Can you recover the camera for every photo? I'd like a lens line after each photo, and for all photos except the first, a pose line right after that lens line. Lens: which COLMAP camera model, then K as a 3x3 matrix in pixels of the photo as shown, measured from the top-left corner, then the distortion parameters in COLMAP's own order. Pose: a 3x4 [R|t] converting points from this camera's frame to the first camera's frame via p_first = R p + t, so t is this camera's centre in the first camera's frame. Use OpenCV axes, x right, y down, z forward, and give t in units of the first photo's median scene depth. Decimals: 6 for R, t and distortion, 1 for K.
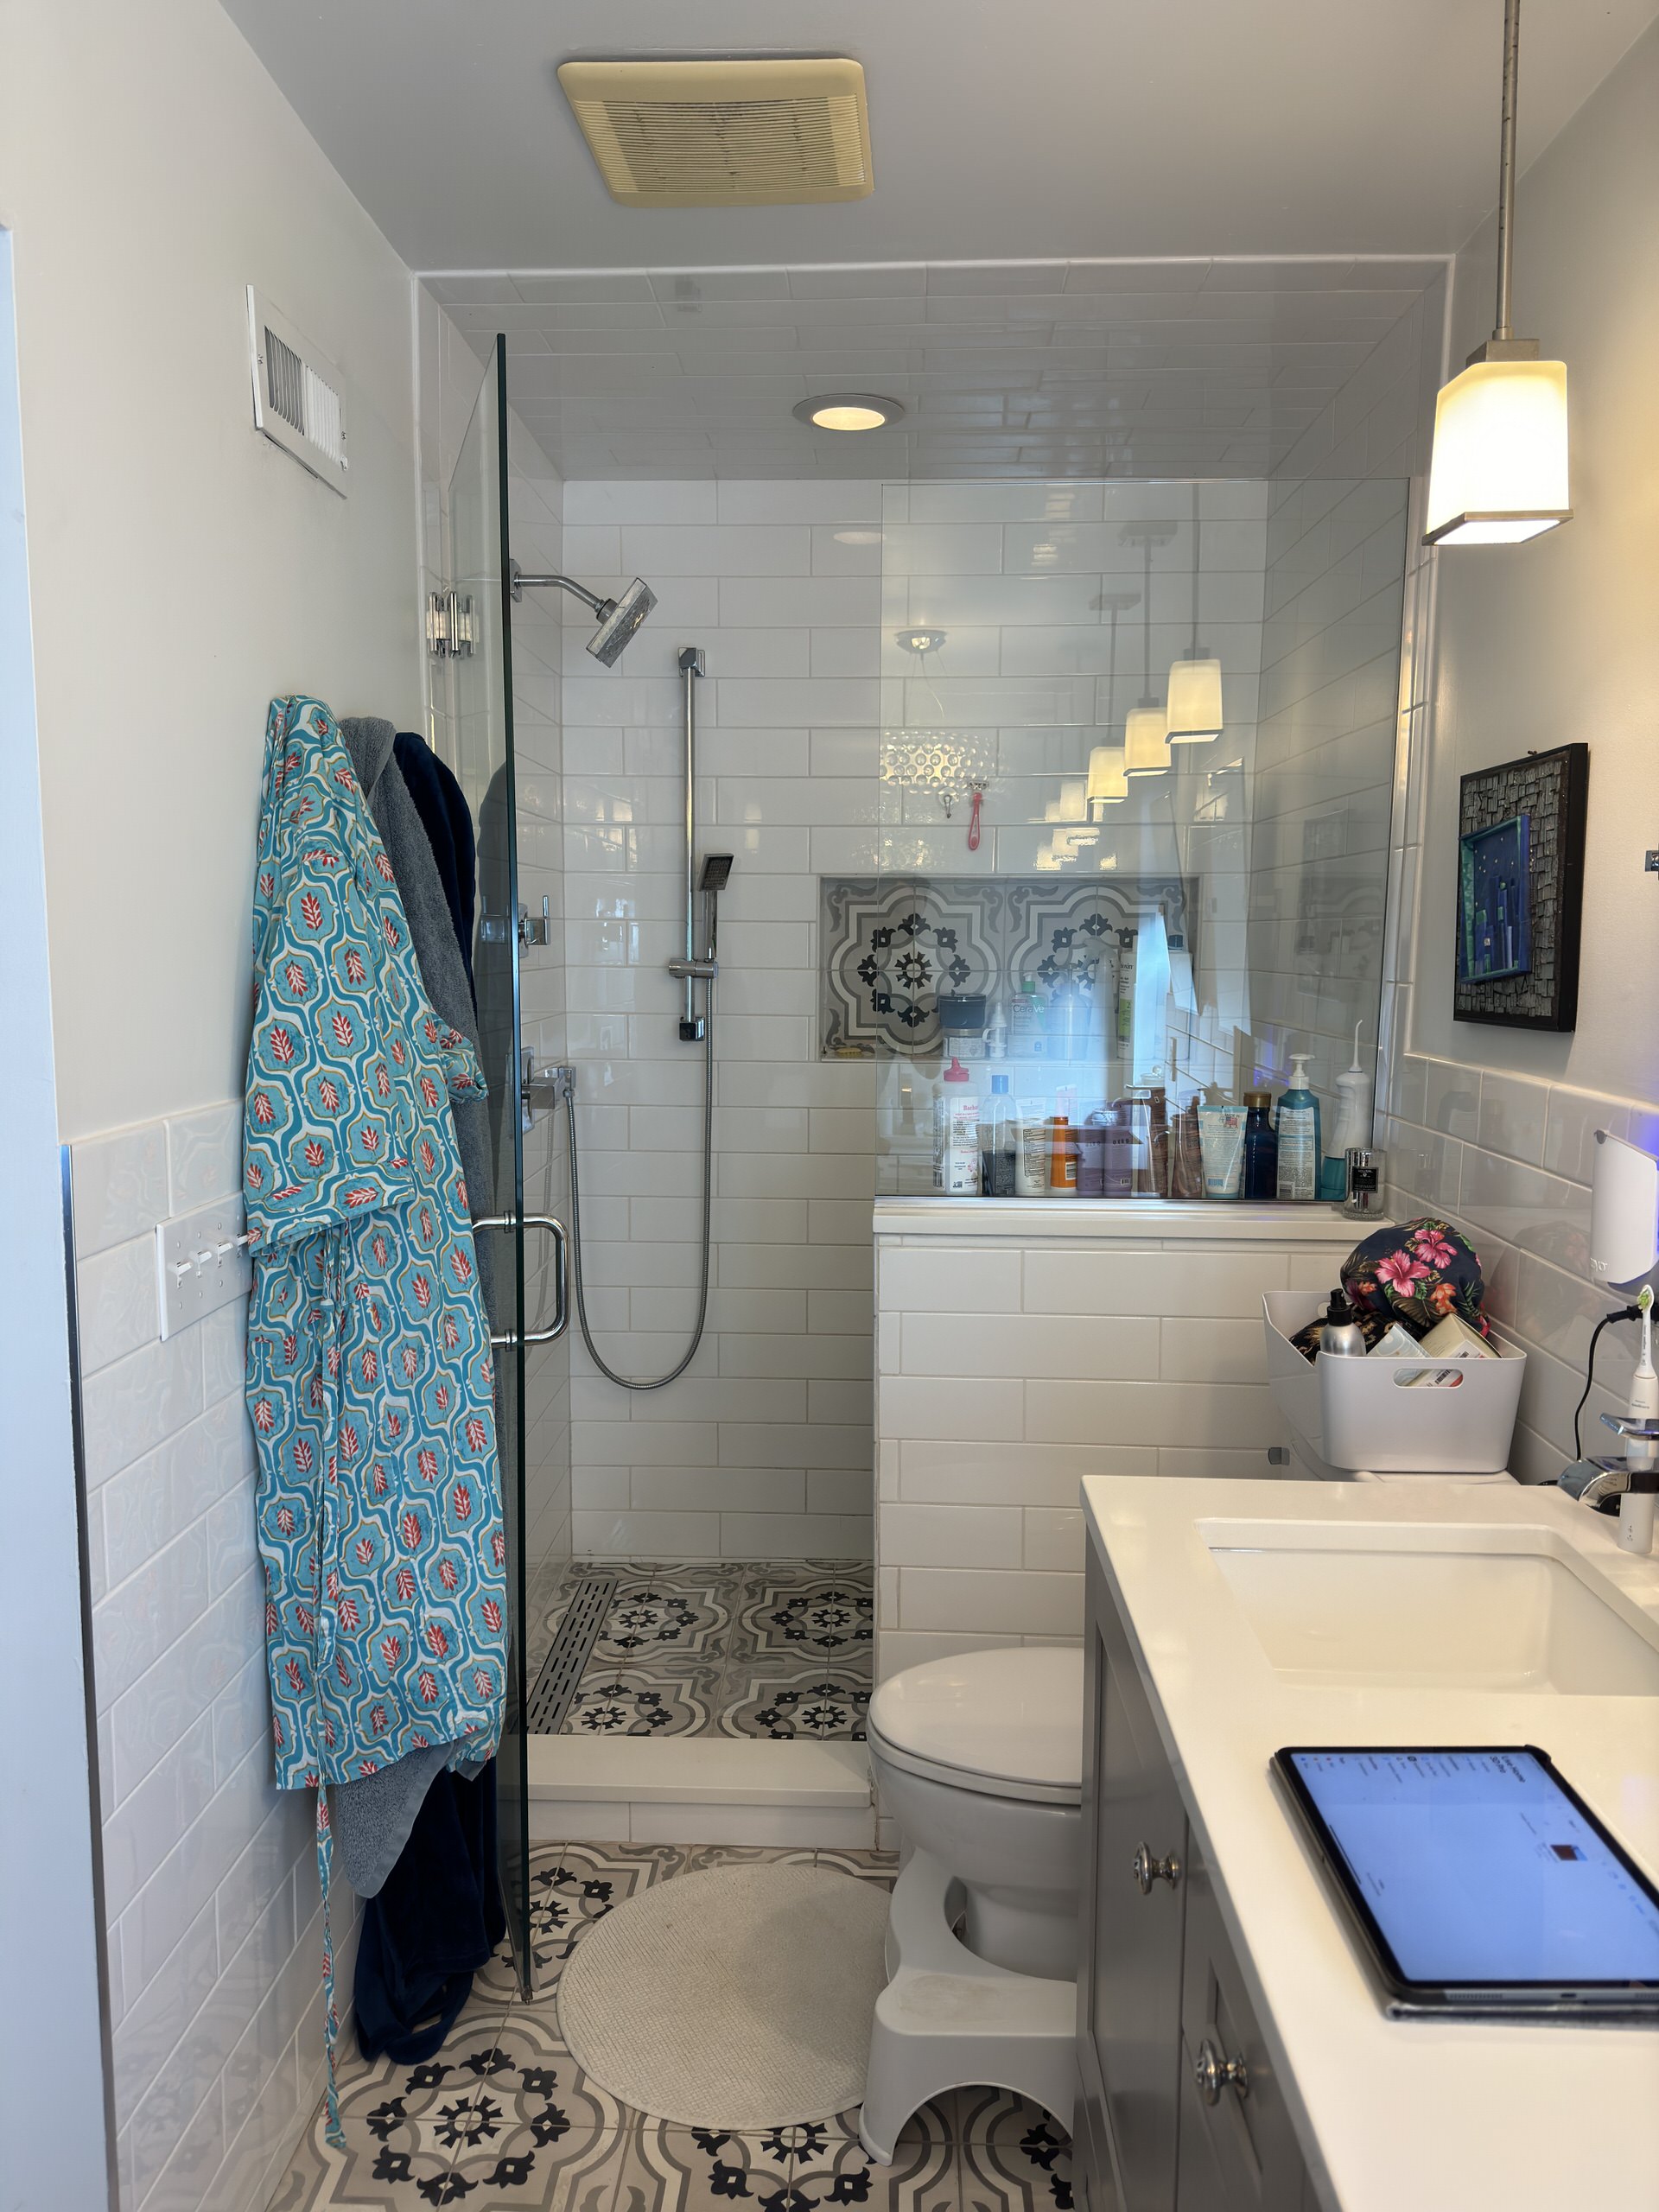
lens RADIAL K [[1541.7, 0, 833.2], [0, 1541.7, 1097.5], [0, 0, 1]] dist [-0.009571, -0.003975]
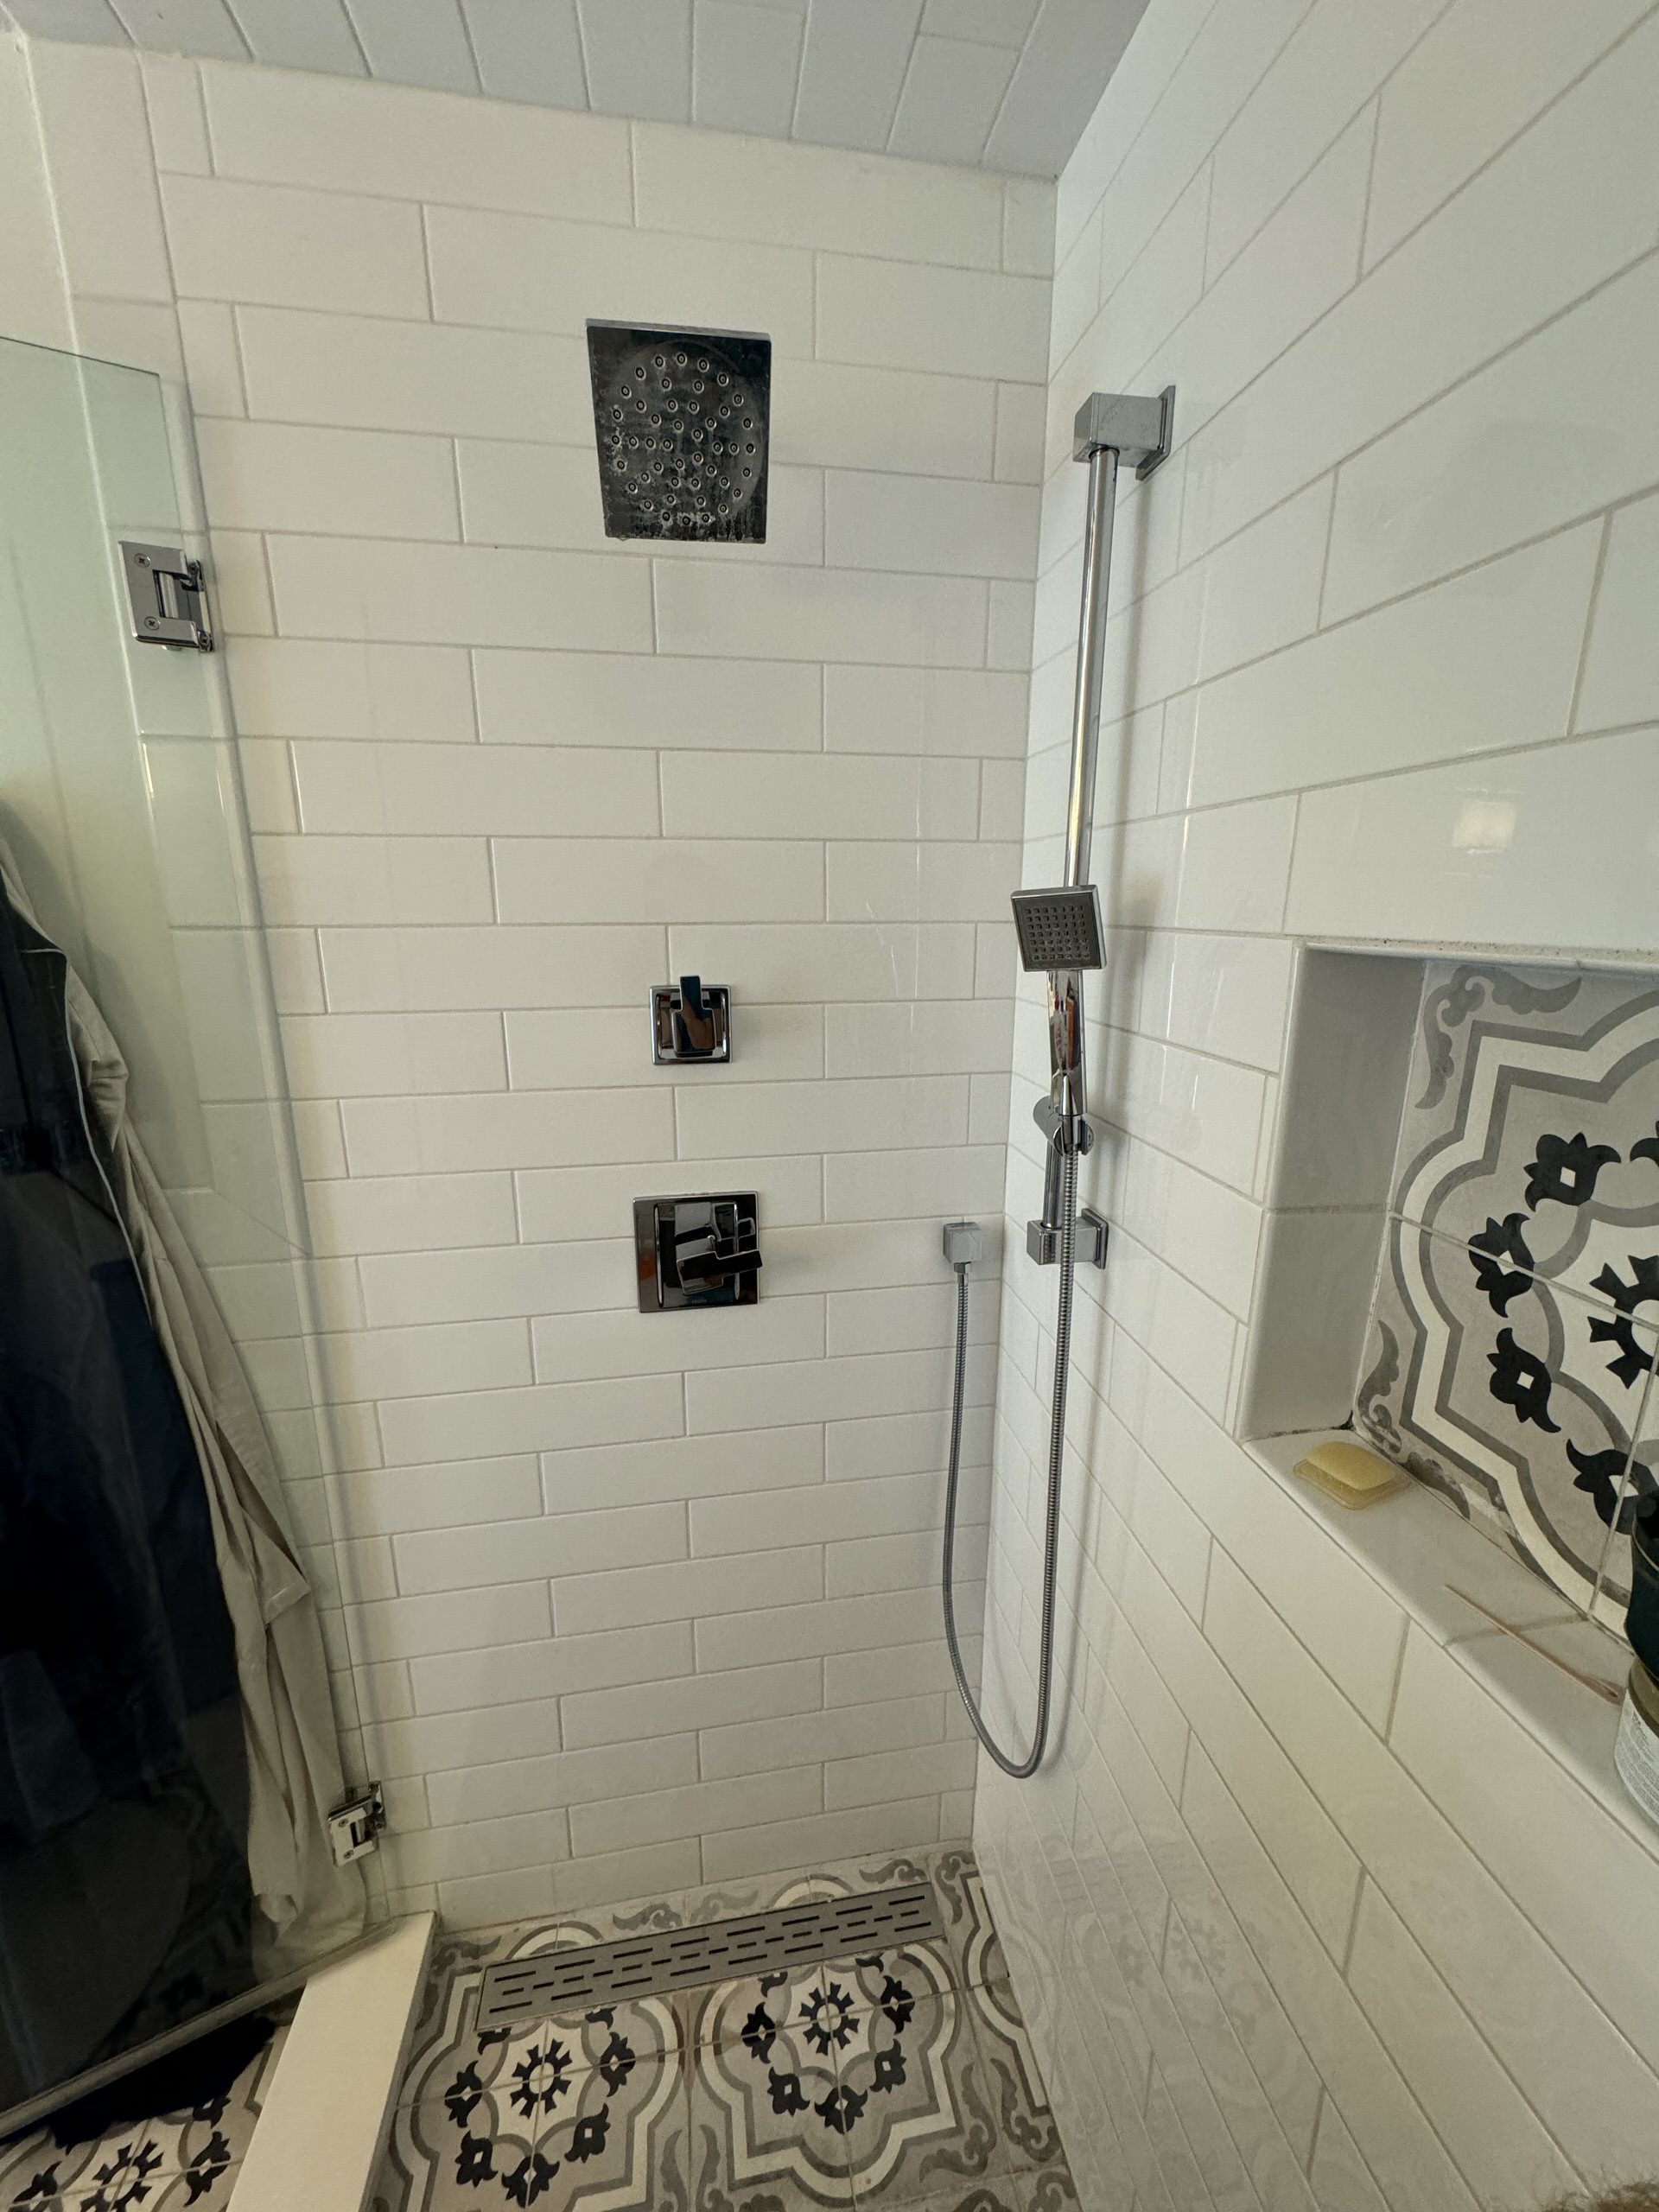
lens RADIAL K [[885.2, 0, 834.1], [0, 885.2, 1108.4], [0, 0, 1]] dist [0.001586, -0.000150]
pose [[0.195529, 0.220021, -0.955698, 0.154938], [-0.106342, 0.973519, 0.202367, -0.132121], [0.974915, 0.062063, 0.213748, 0.836343]]
